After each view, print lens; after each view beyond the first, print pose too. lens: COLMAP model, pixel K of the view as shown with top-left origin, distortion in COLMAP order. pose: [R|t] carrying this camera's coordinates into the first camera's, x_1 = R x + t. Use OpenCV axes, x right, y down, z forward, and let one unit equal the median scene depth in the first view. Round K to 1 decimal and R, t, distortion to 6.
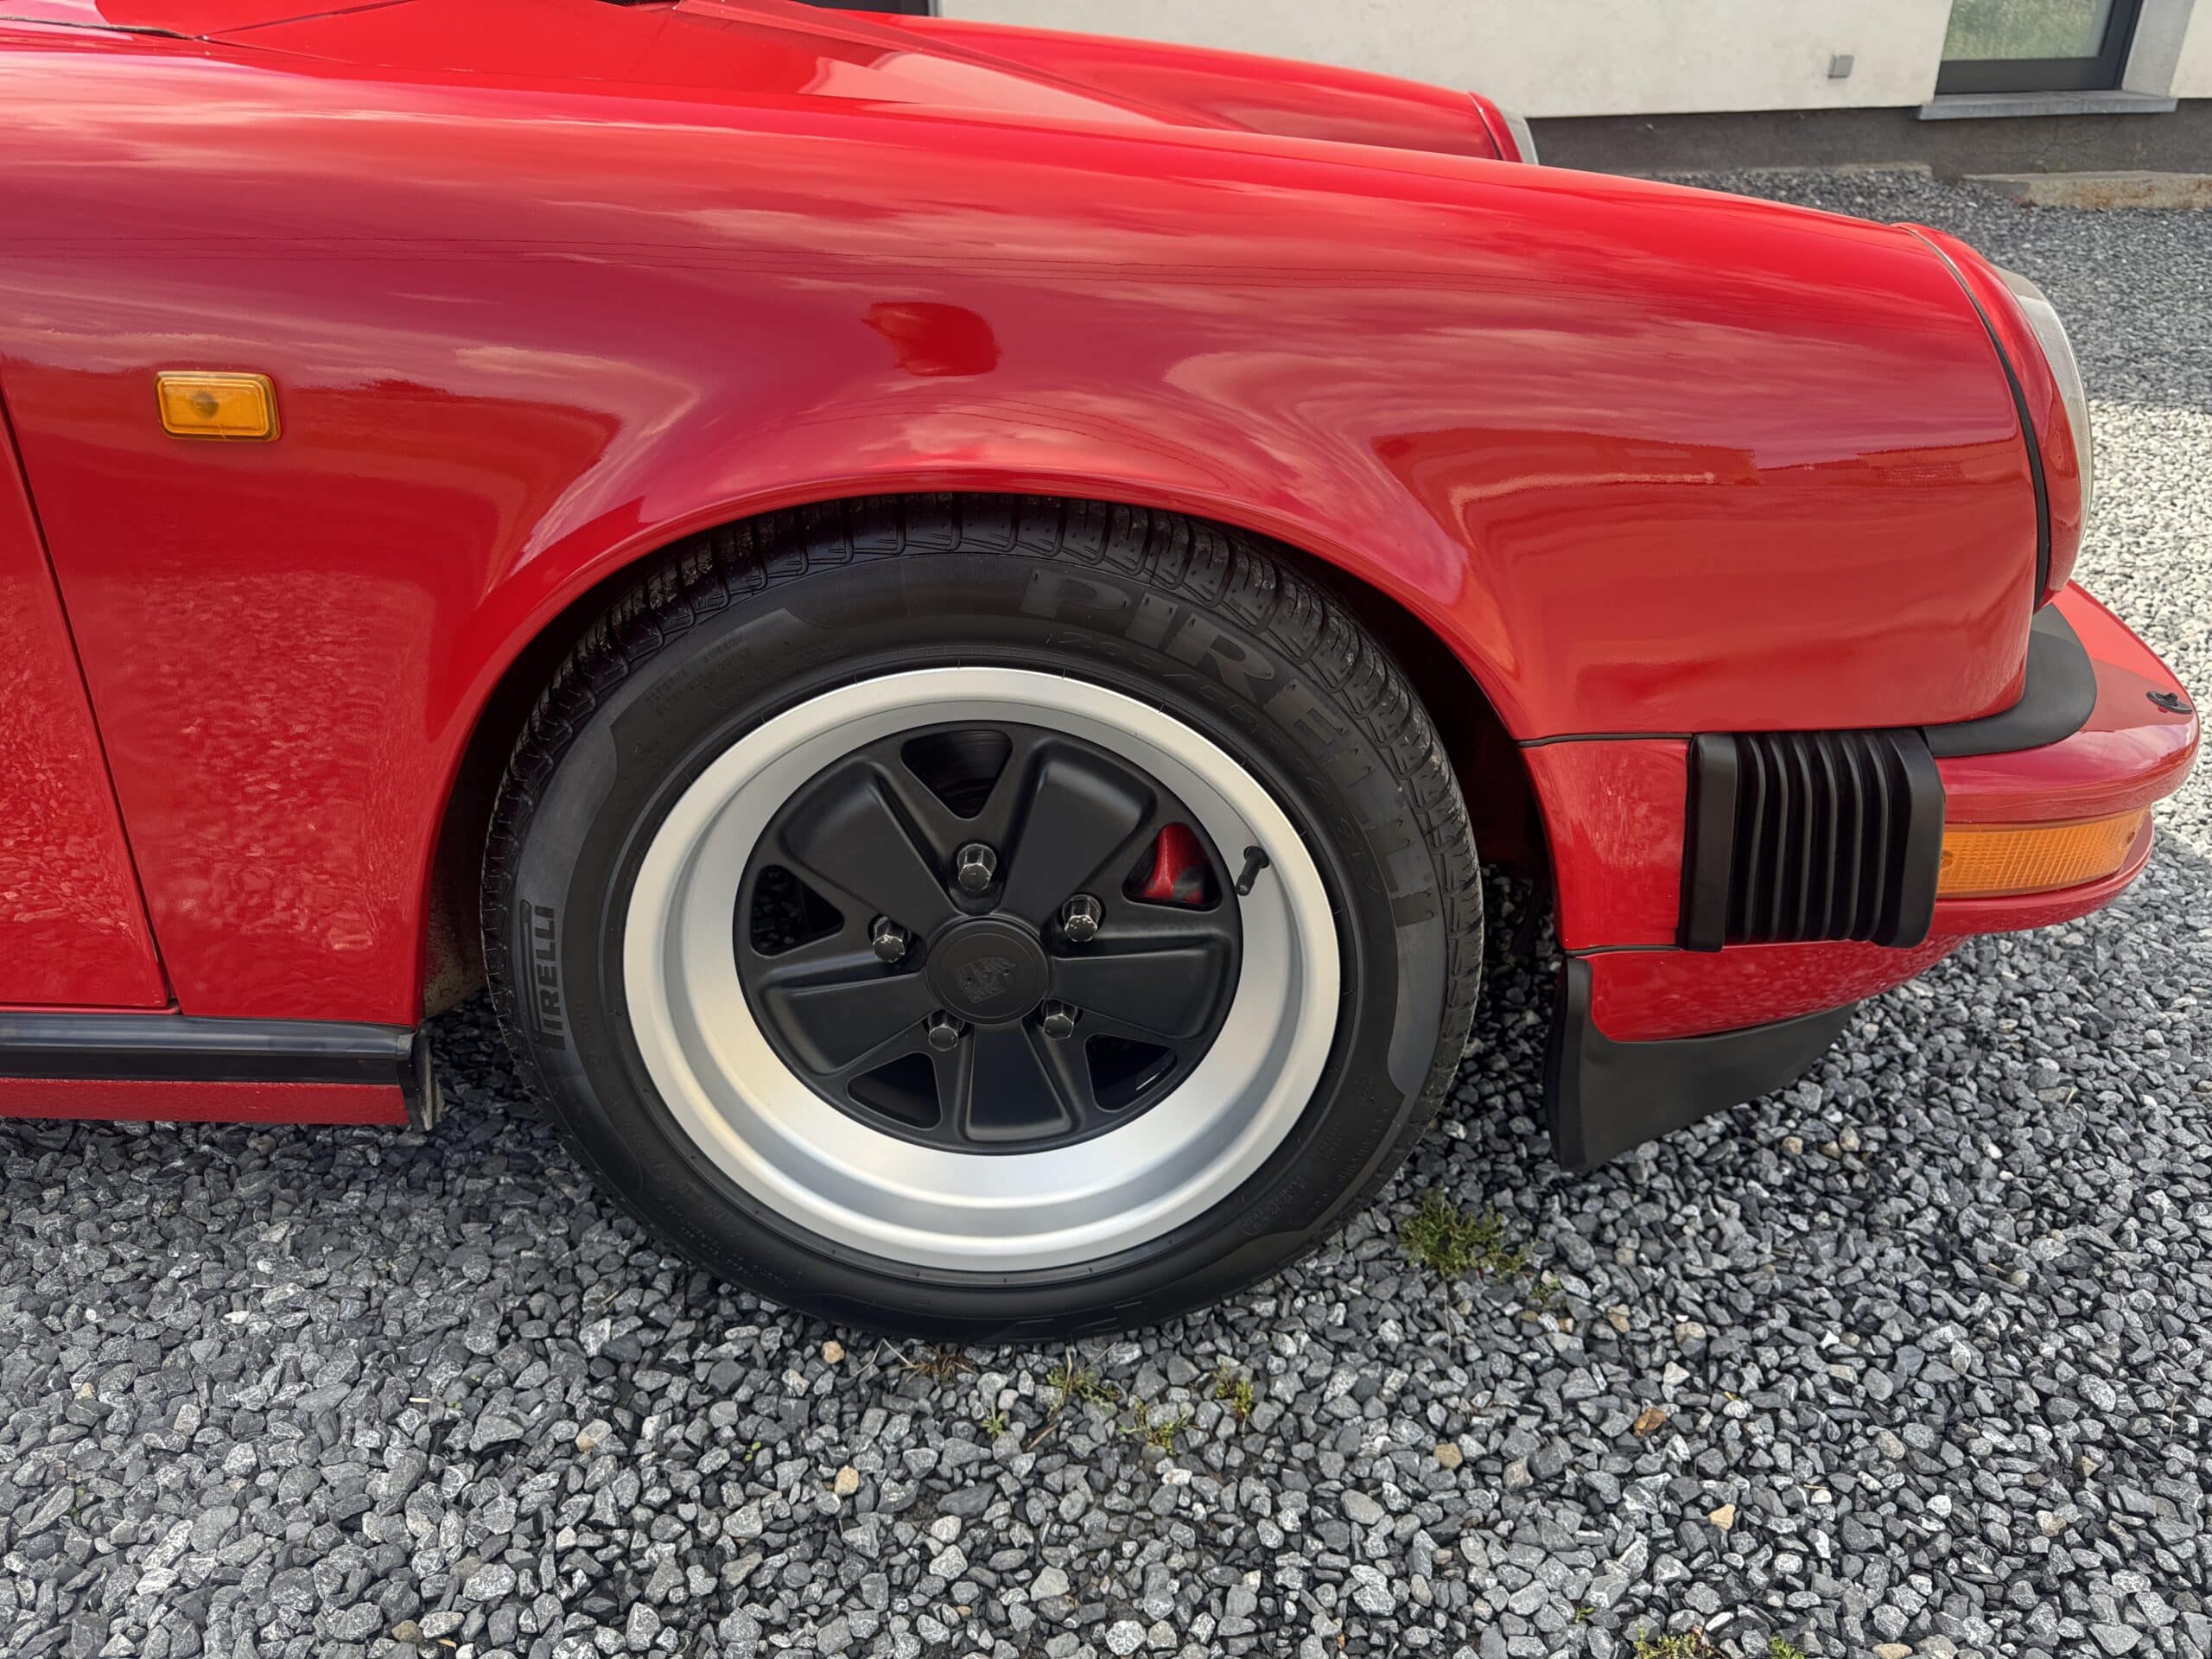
lens RADIAL K [[1505.7, 0, 1106.0], [0, 1505.7, 829.5], [0, 0, 1]] dist [0.042406, -0.056608]
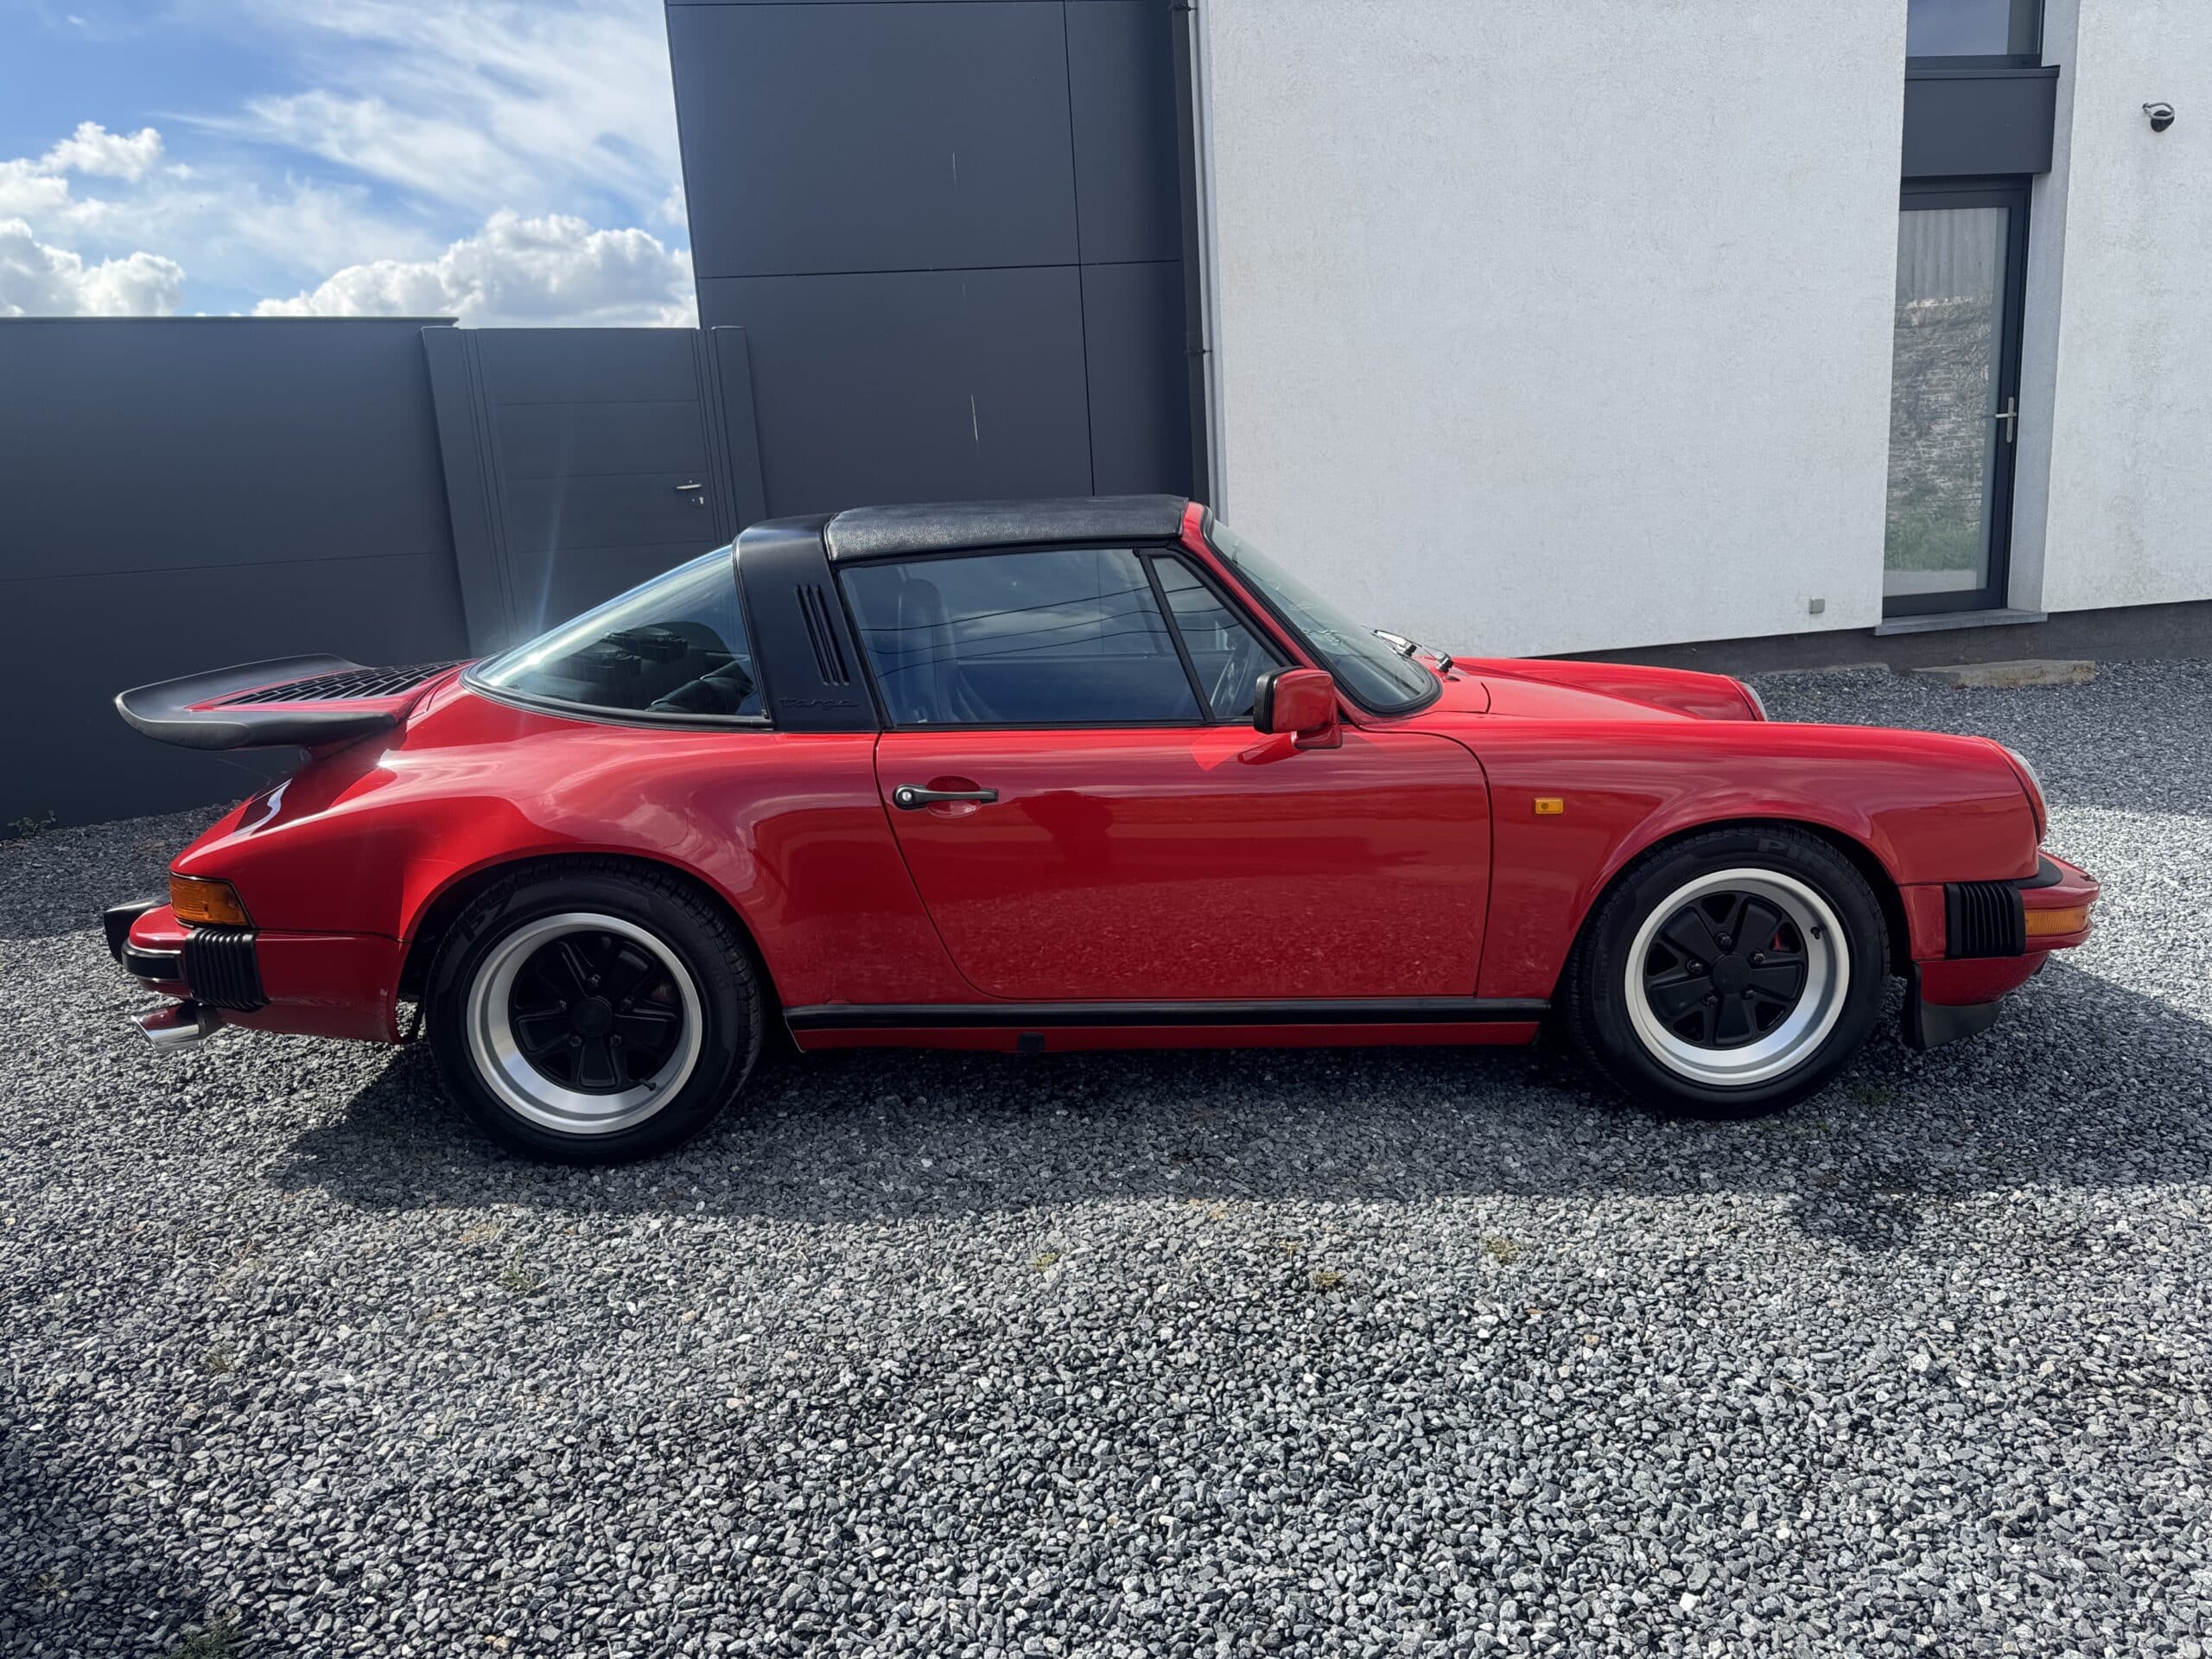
lens RADIAL K [[1515.7, 0, 1107.8], [0, 1515.7, 867.3], [0, 0, 1]] dist [-0.002158, -0.001803]
pose [[0.998682, -0.049632, 0.013048, -1.287762], [0.051305, 0.959748, -0.276135, 0.628676], [0.001183, 0.276441, 0.961030, -1.909918]]
